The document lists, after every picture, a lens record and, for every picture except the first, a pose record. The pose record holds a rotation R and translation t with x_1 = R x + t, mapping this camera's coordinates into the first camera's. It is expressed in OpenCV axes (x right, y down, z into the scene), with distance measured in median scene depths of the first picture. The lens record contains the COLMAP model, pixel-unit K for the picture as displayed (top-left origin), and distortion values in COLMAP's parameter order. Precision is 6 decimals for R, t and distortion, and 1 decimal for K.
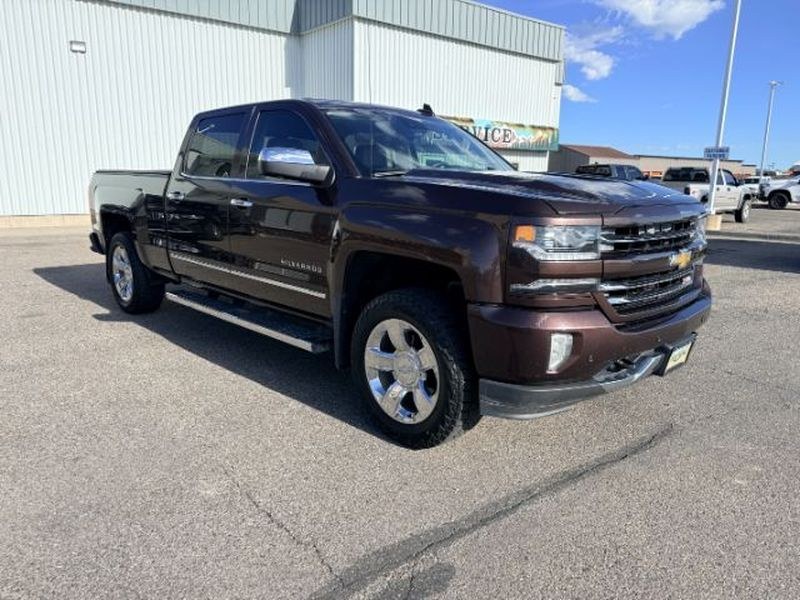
lens RADIAL K [[588.0, 0, 396.6], [0, 588.0, 301.9], [0, 0, 1]] dist [0.002824, -0.010499]
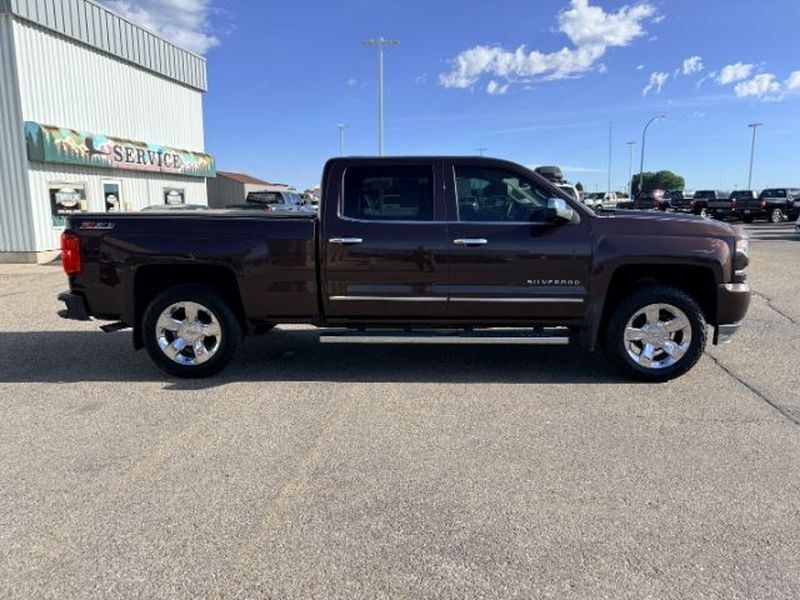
lens RADIAL K [[588.0, 0, 396.6], [0, 588.0, 301.9], [0, 0, 1]] dist [0.002824, -0.010499]
pose [[0.703855, -0.128935, 0.698544, -0.281021], [0.151701, 0.987986, 0.029505, -0.023131], [-0.693956, 0.085203, 0.714959, 0.058951]]
